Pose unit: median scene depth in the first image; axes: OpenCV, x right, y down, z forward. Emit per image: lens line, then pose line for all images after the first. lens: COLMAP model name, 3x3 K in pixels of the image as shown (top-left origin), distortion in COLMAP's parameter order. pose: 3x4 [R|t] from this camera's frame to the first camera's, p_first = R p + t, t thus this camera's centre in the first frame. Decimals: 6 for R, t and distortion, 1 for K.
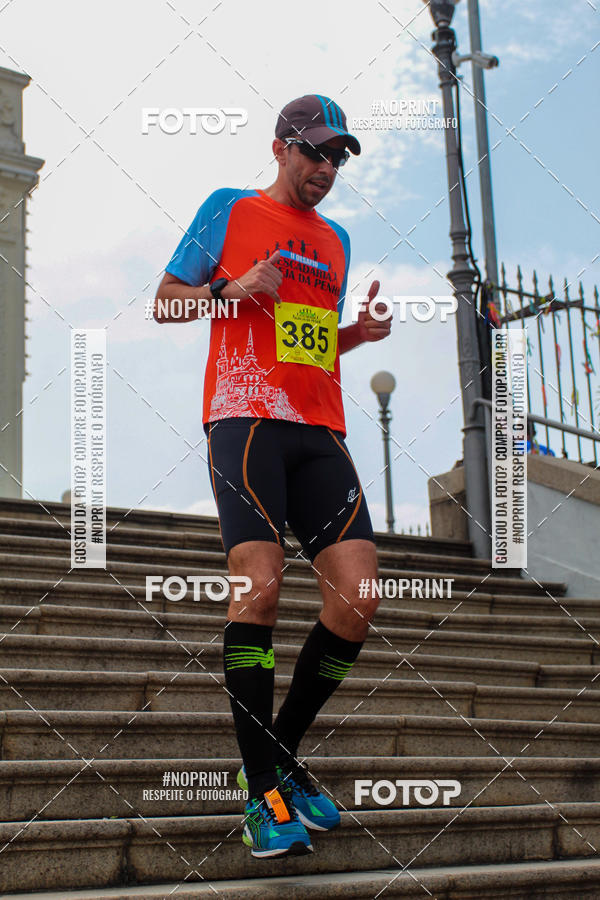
lens RADIAL K [[1559.7, 0, 303.5], [0, 1559.7, 445.5], [0, 0, 1]] dist [0.035892, 0.000000]
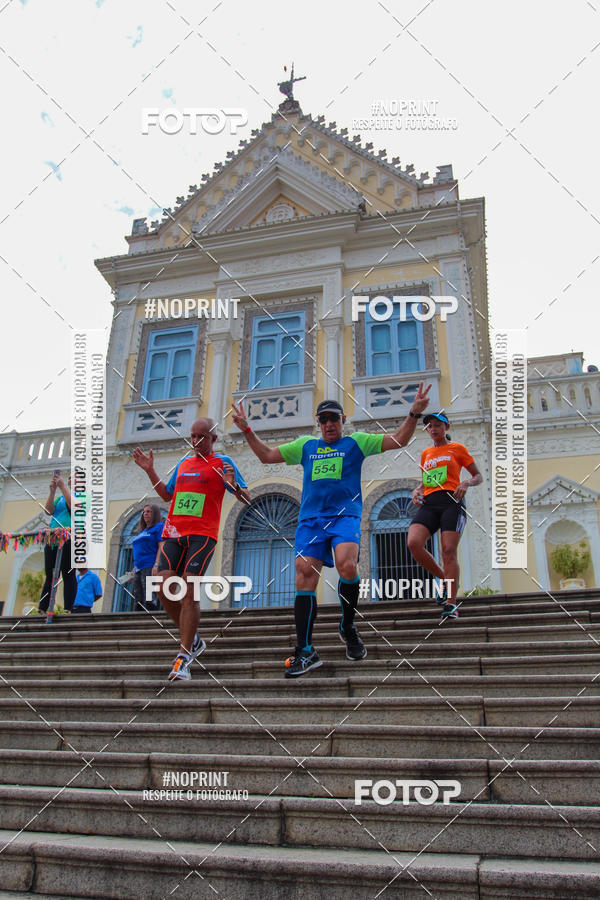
lens RADIAL K [[706.8, 0, 293.6], [0, 706.8, 448.2], [0, 0, 1]] dist [-0.088168, 0.053002]
pose [[0.611088, -0.300466, -0.732319, 0.557785], [0.141330, 0.951706, -0.272546, 0.102305], [0.778844, 0.063051, 0.624041, 0.564044]]
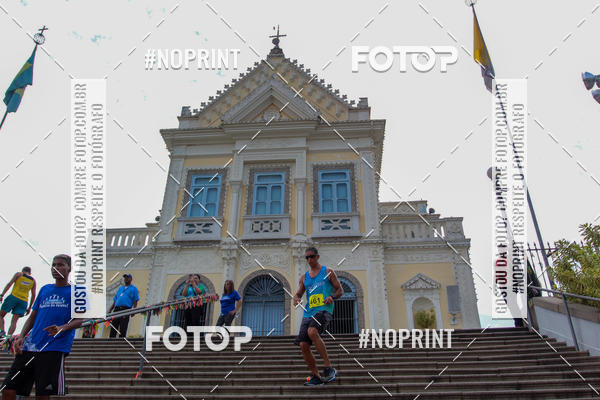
lens RADIAL K [[471.2, 0, 301.5], [0, 471.2, 198.0], [0, 0, 1]] dist [-0.088168, 0.053002]
pose [[0.739548, -0.312547, -0.596140, 0.756093], [0.126882, 0.934513, -0.332546, 0.126253], [0.661036, 0.170295, 0.730774, -0.154763]]
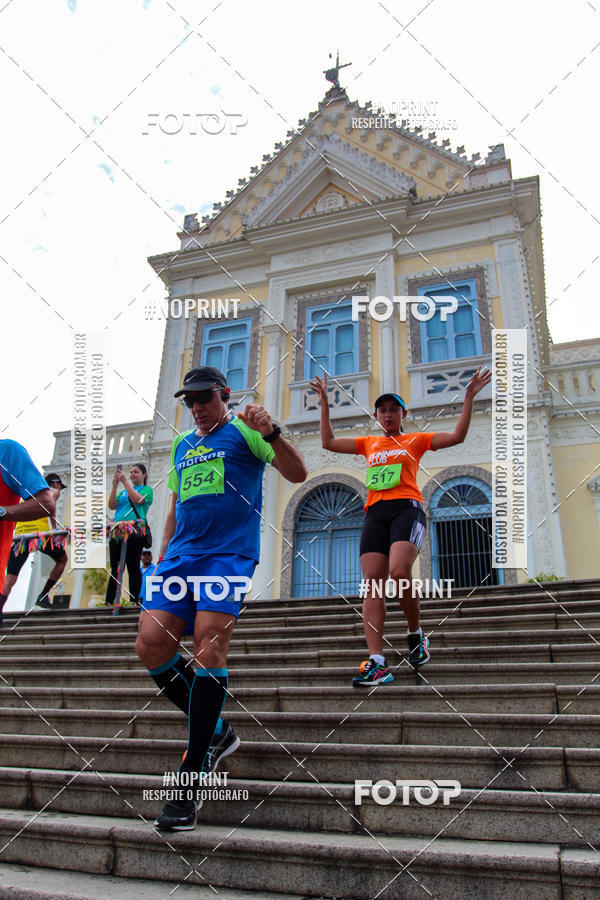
lens RADIAL K [[706.8, 0, 294.2], [0, 706.8, 448.0], [0, 0, 1]] dist [-0.088168, 0.053002]
pose [[0.544224, -0.306104, -0.781102, 0.552015], [0.145430, 0.951385, -0.271509, 0.102911], [0.826239, 0.034166, 0.562283, 0.560318]]
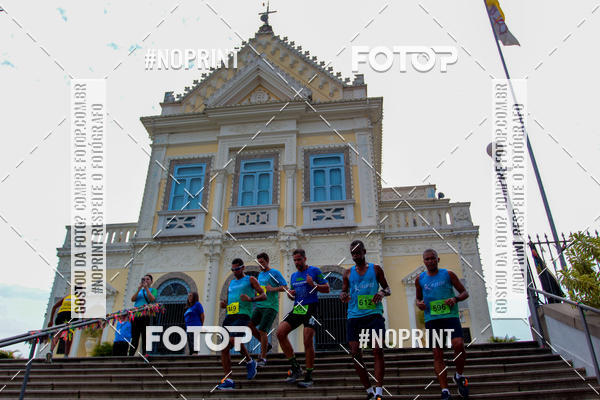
lens RADIAL K [[471.2, 0, 300.8], [0, 471.2, 195.3], [0, 0, 1]] dist [-0.088168, 0.053002]
pose [[0.705274, -0.321463, -0.631862, 0.709708], [0.141997, 0.937278, -0.318350, 0.037305], [0.694568, 0.134802, 0.706685, 0.245091]]
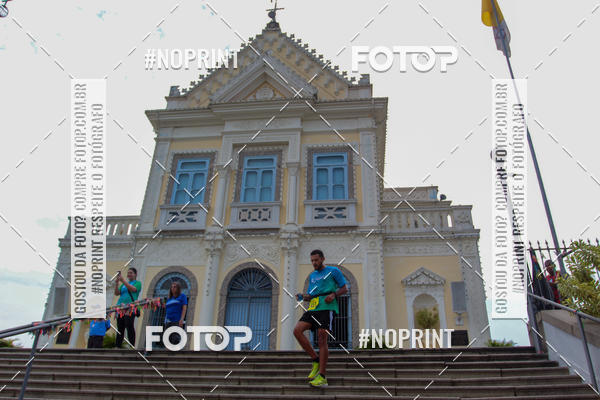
lens RADIAL K [[471.2, 0, 301.1], [0, 471.2, 195.9], [0, 0, 1]] dist [-0.088168, 0.053002]
pose [[0.712638, -0.295196, -0.636401, 0.714151], [0.113039, 0.943624, -0.311122, 0.031423], [0.692365, 0.149779, 0.705831, 0.233566]]
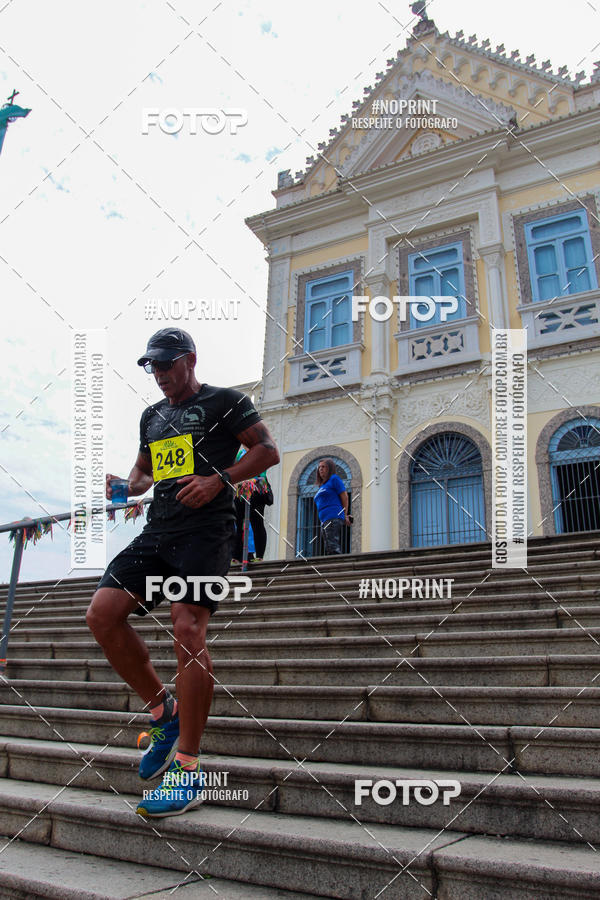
lens RADIAL K [[706.8, 0, 296.8], [0, 706.8, 446.4], [0, 0, 1]] dist [-0.088168, 0.053002]
pose [[0.404275, -0.285073, -0.869077, 0.540085], [0.165939, 0.957279, -0.236814, 0.104770], [0.899459, -0.048476, 0.434309, 0.543769]]
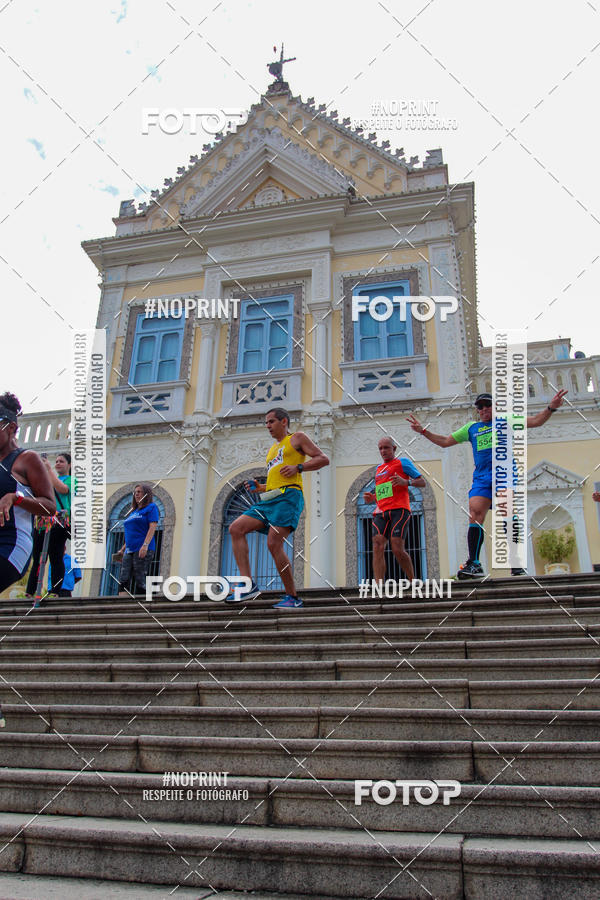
lens RADIAL K [[706.8, 0, 293.8], [0, 706.8, 448.1], [0, 0, 1]] dist [-0.088168, 0.053002]
pose [[0.625409, -0.281431, -0.727777, 0.559027], [0.141589, 0.958140, -0.248839, 0.101802], [0.767343, 0.052581, 0.639077, 0.562220]]
